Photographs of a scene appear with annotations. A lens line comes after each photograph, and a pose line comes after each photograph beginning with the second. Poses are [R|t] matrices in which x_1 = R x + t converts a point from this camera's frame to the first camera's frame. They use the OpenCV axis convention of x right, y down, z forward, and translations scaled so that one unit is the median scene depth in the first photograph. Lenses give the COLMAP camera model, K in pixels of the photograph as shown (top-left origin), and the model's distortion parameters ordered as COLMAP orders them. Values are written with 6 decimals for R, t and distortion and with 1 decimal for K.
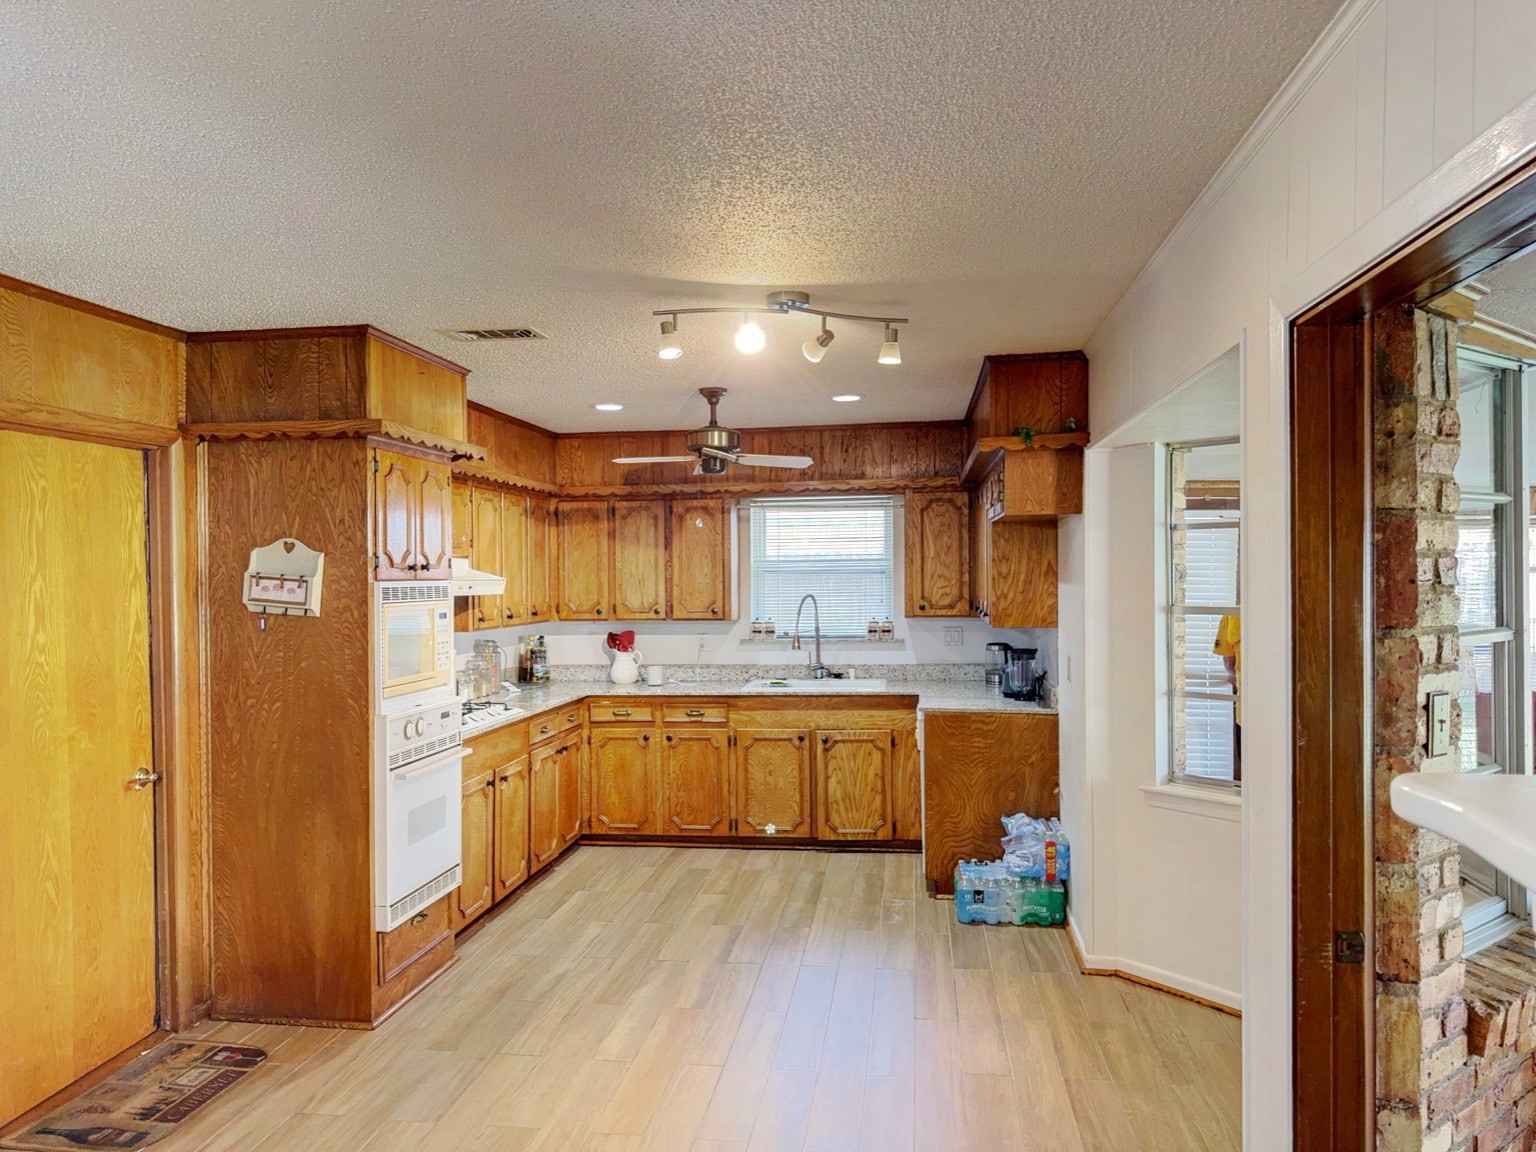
lens RADIAL K [[1079.7, 0, 768.0], [0, 1079.7, 576.0], [0, 0, 1]] dist [0.055461, -0.072534]
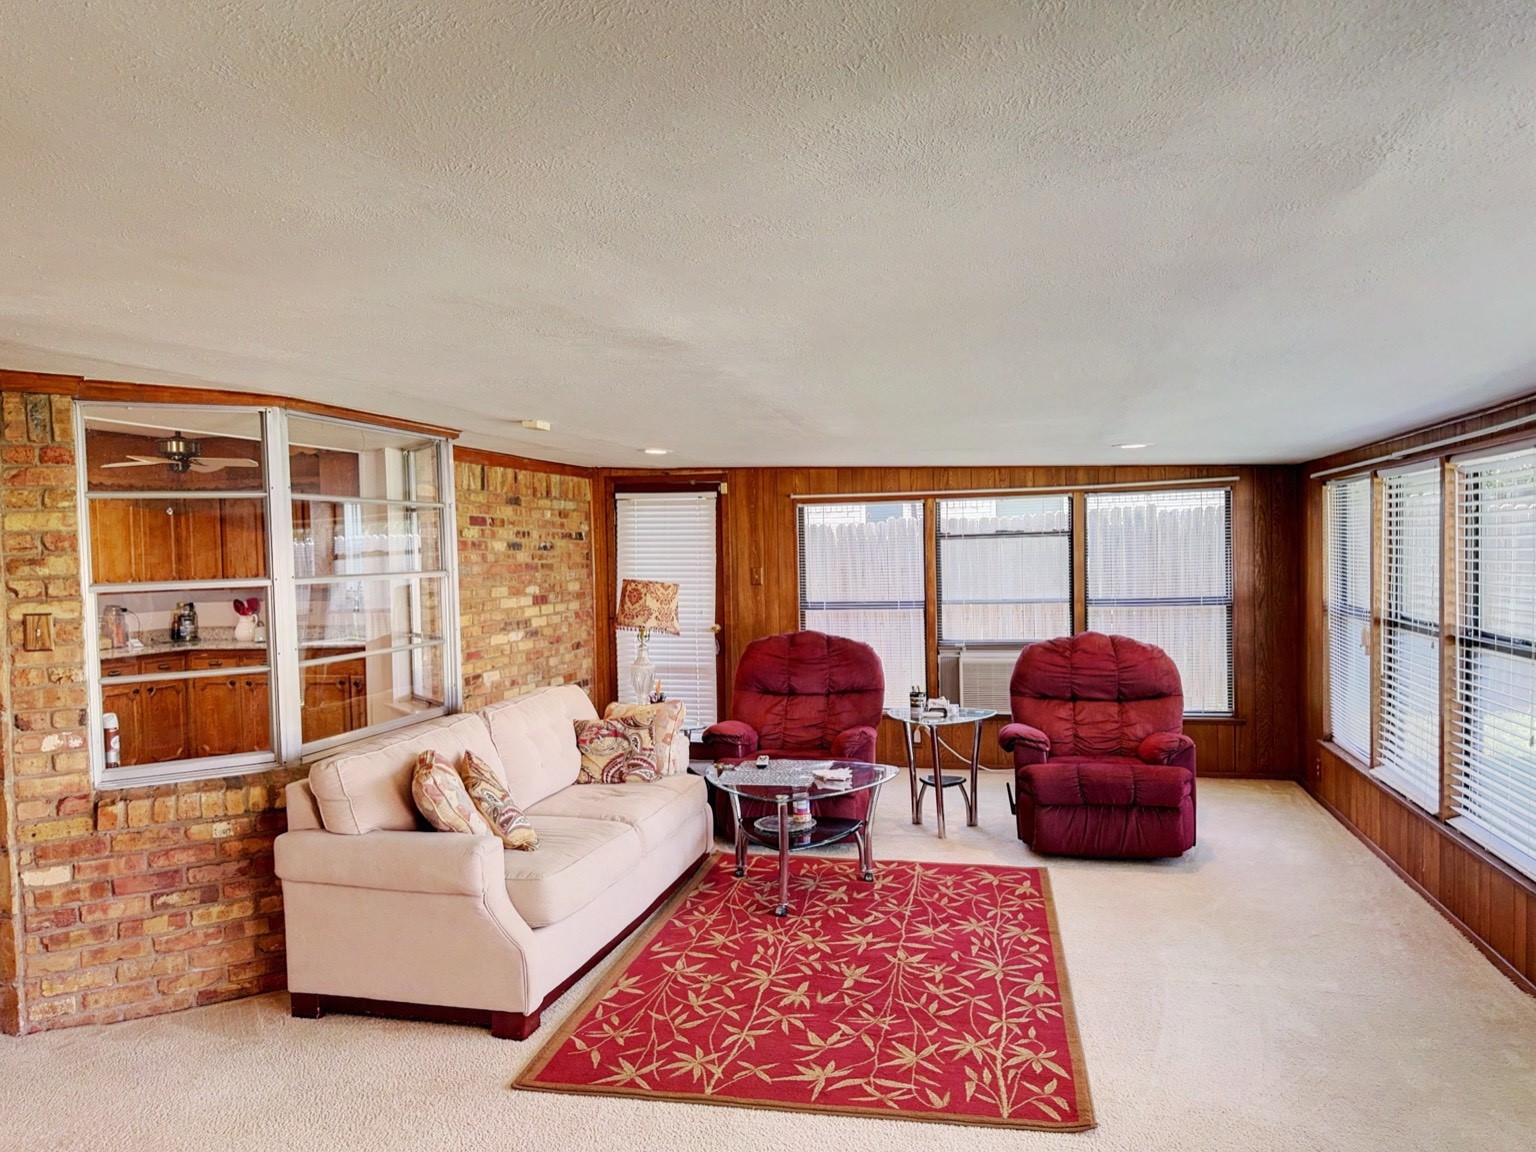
lens RADIAL K [[1070.1, 0, 768.0], [0, 1070.1, 576.0], [0, 0, 1]] dist [0.002301, -0.001382]
pose [[0.993578, -0.016499, -0.111938, 0.624651], [0.019566, 0.999461, 0.026358, 0.005682], [0.111443, -0.028379, 0.993366, -0.149958]]
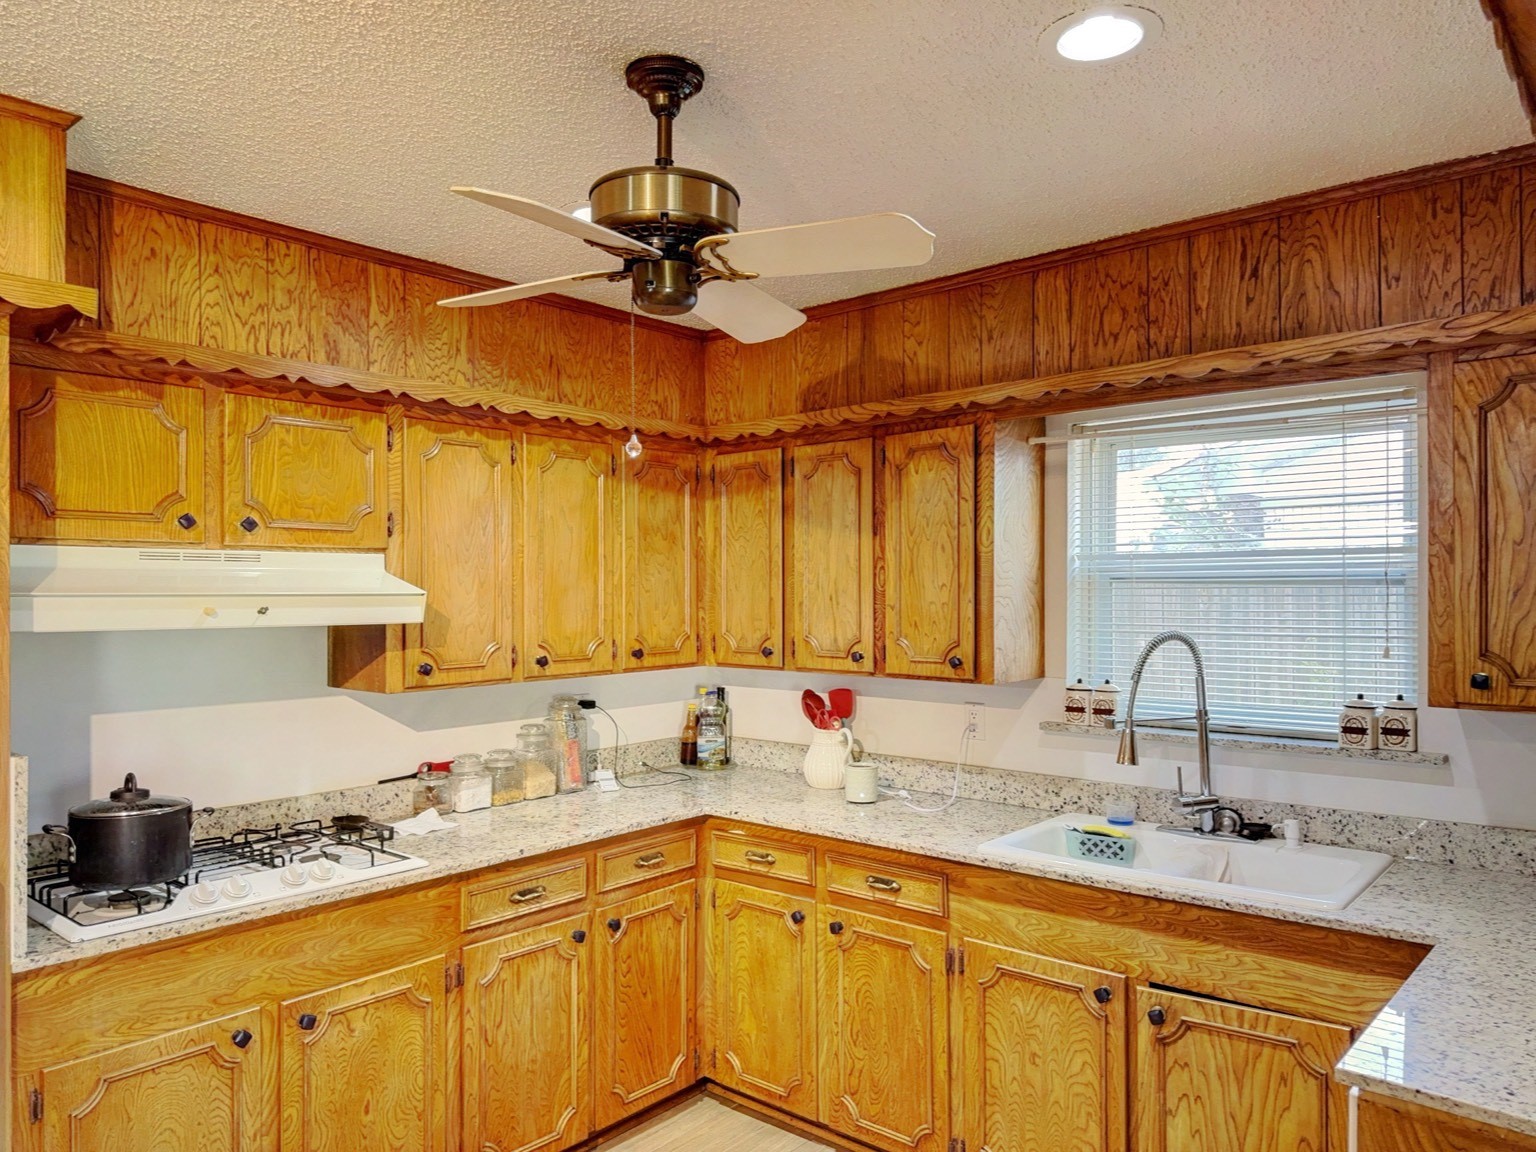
lens RADIAL K [[1052.2, 0, 768.0], [0, 1052.2, 576.0], [0, 0, 1]] dist [0.062992, -0.132084]
pose [[0.832347, 0.000307, -0.554254, 0.138575], [-0.003225, 0.999986, -0.004289, -0.003204], [0.554245, 0.005357, 0.832336, 0.576918]]
